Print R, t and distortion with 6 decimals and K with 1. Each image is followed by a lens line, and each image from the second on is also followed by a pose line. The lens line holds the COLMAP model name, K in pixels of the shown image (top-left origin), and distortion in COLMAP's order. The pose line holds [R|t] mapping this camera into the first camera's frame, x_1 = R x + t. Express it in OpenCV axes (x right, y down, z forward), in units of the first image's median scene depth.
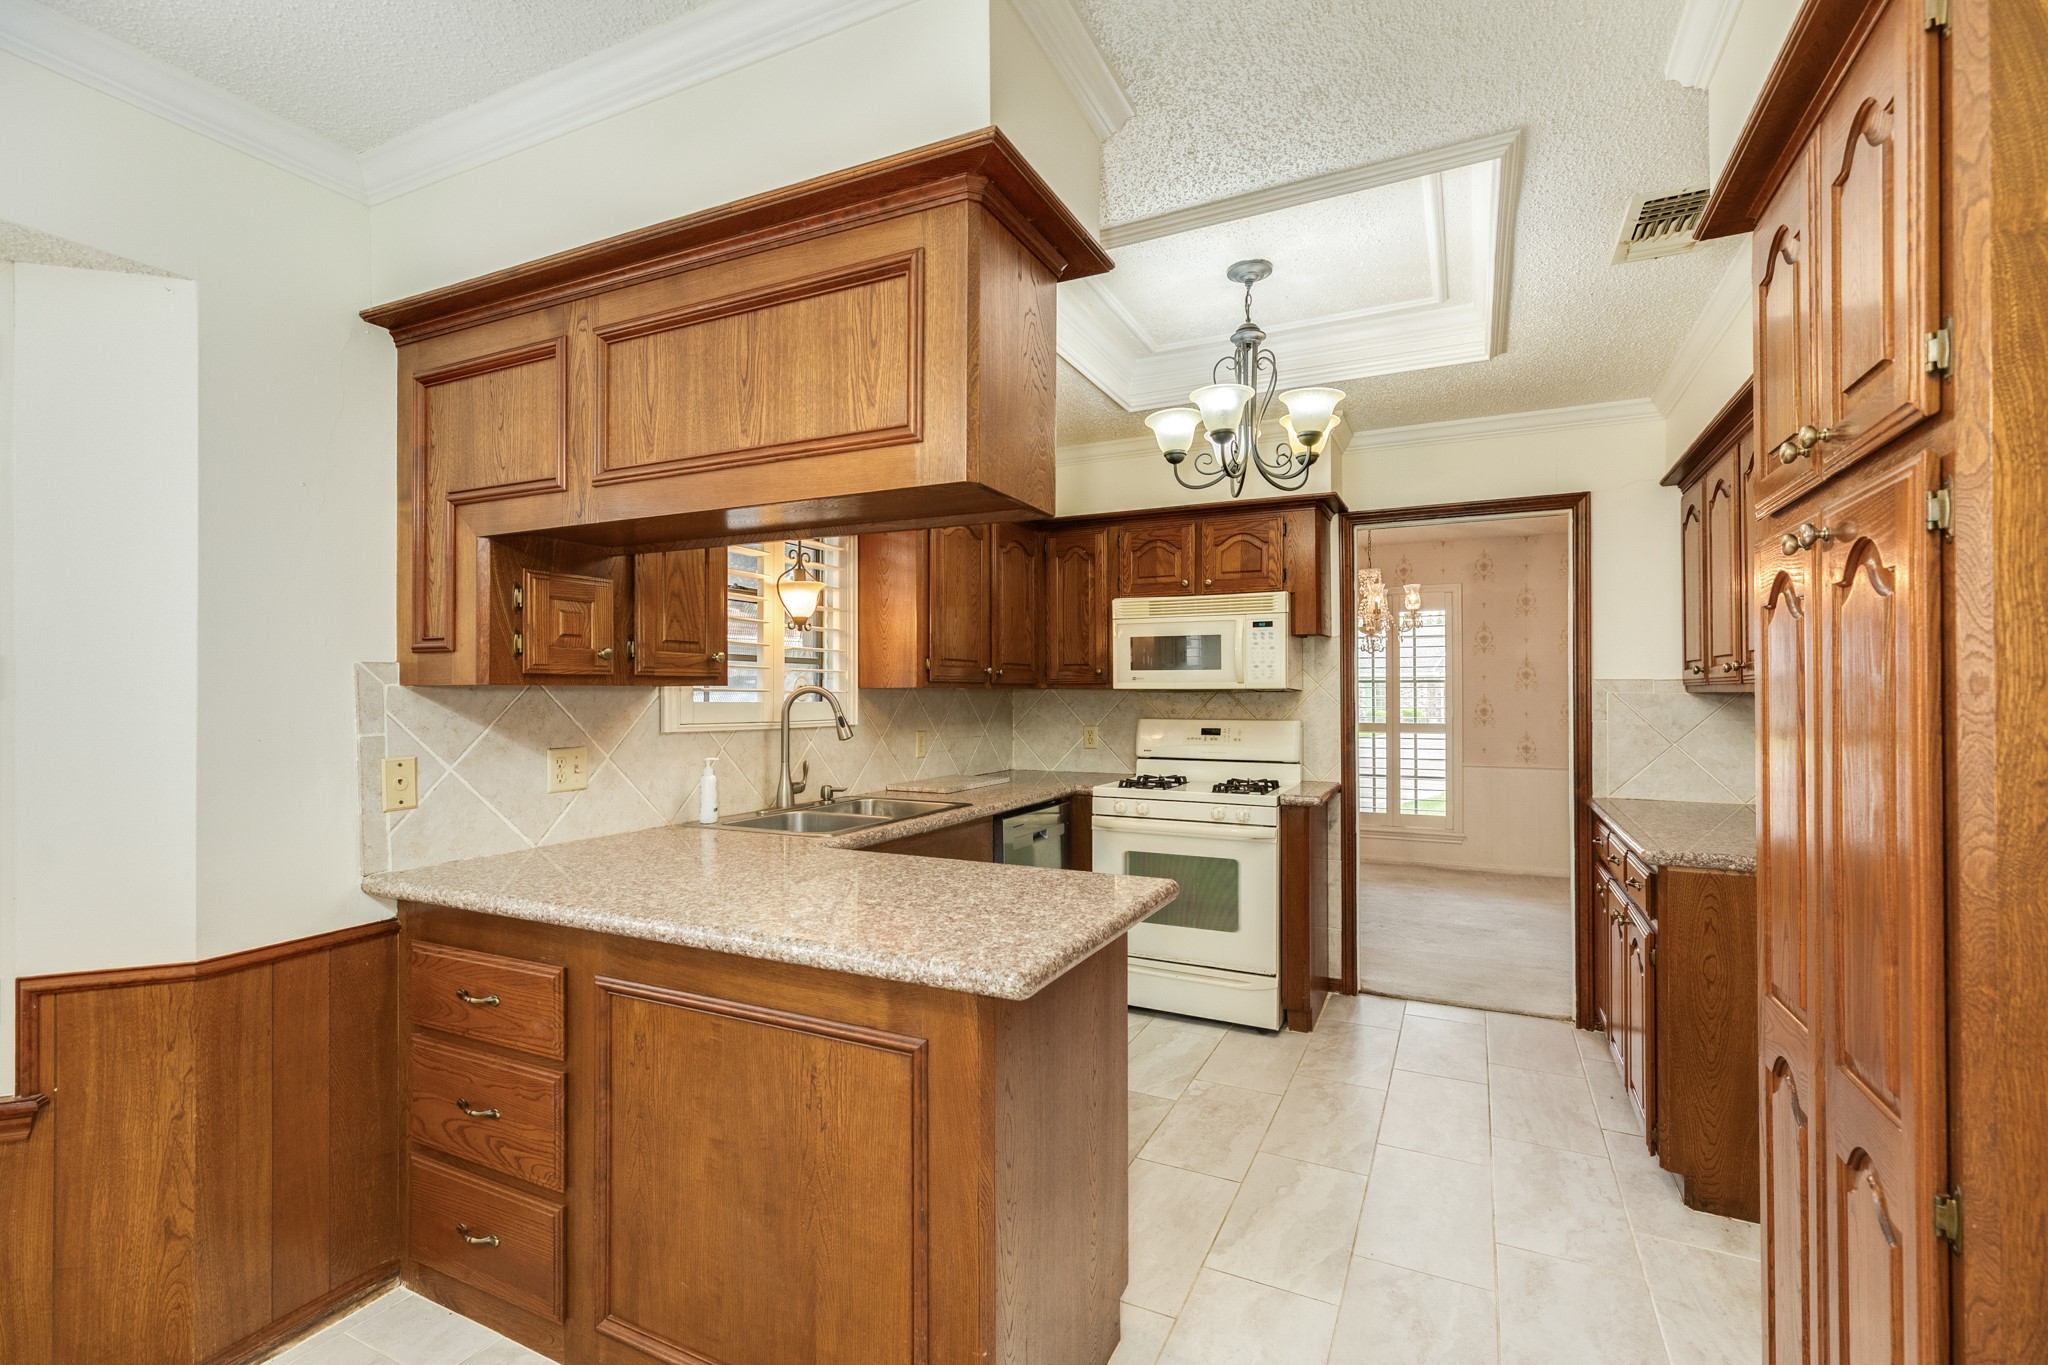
lens RADIAL K [[916.4, 0, 1025.2], [0, 916.4, 687.0], [0, 0, 1]] dist [0.007654, -0.000873]
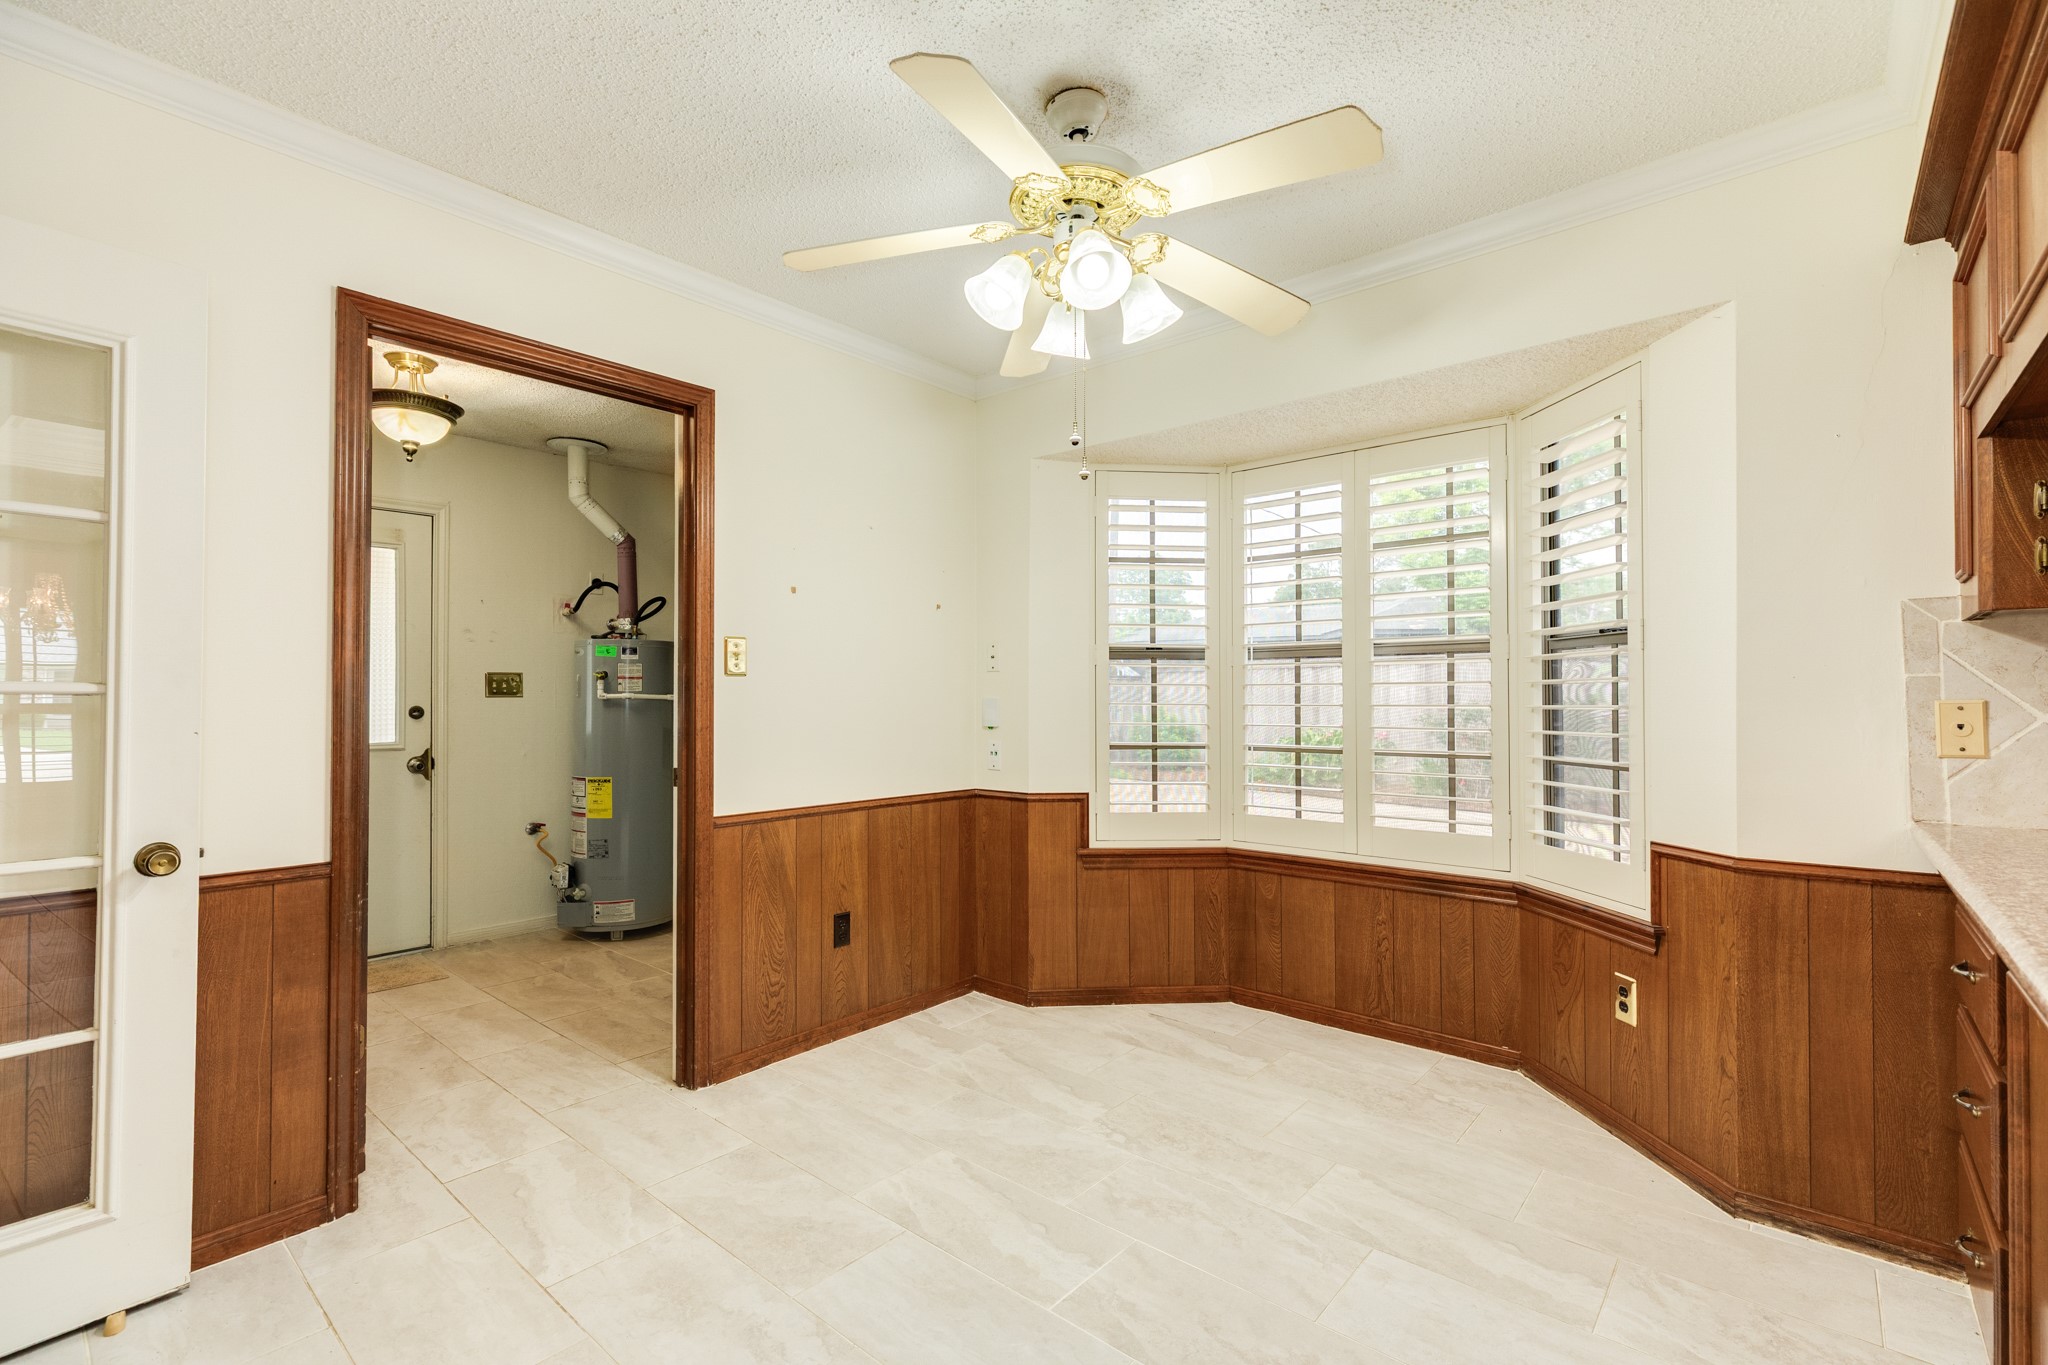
lens RADIAL K [[907.8, 0, 1016.9], [0, 907.8, 688.9], [0, 0, 1]] dist [0.006695, -0.000758]
pose [[-0.255793, -0.010694, -0.966672, 0.434507], [0.003965, 0.999919, -0.012111, 0.073414], [0.966723, -0.006931, -0.255730, 0.331739]]
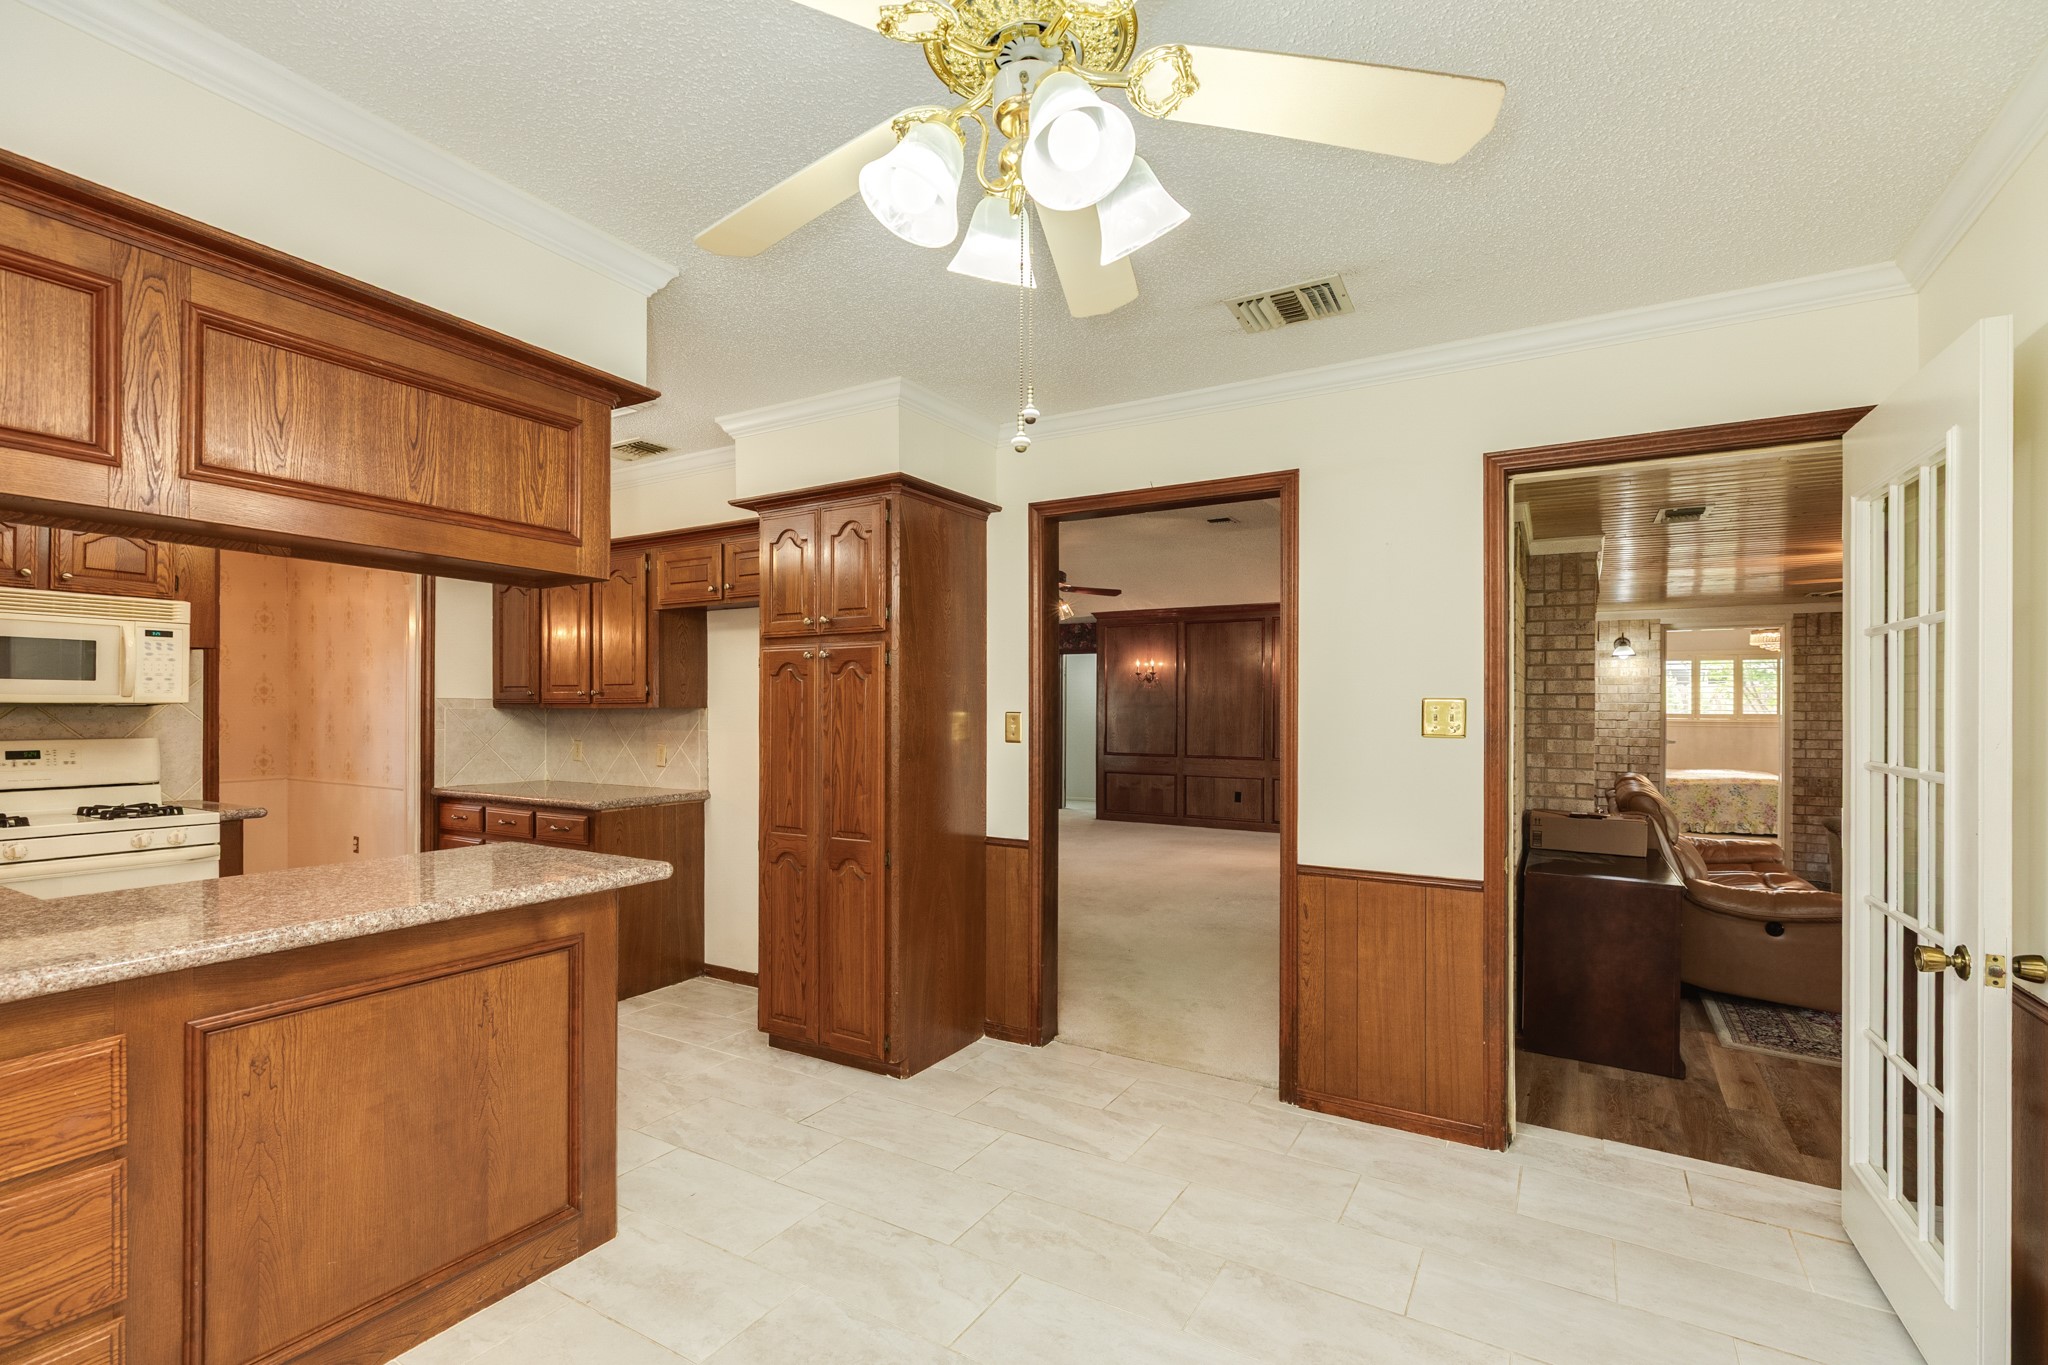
lens RADIAL K [[916.4, 0, 1025.2], [0, 916.4, 687.0], [0, 0, 1]] dist [0.007654, -0.000873]
pose [[0.073274, 0.025280, 0.996991, -1.144176], [-0.010718, 0.999641, -0.024559, -0.001309], [-0.997254, -0.008886, 0.073519, 0.101665]]
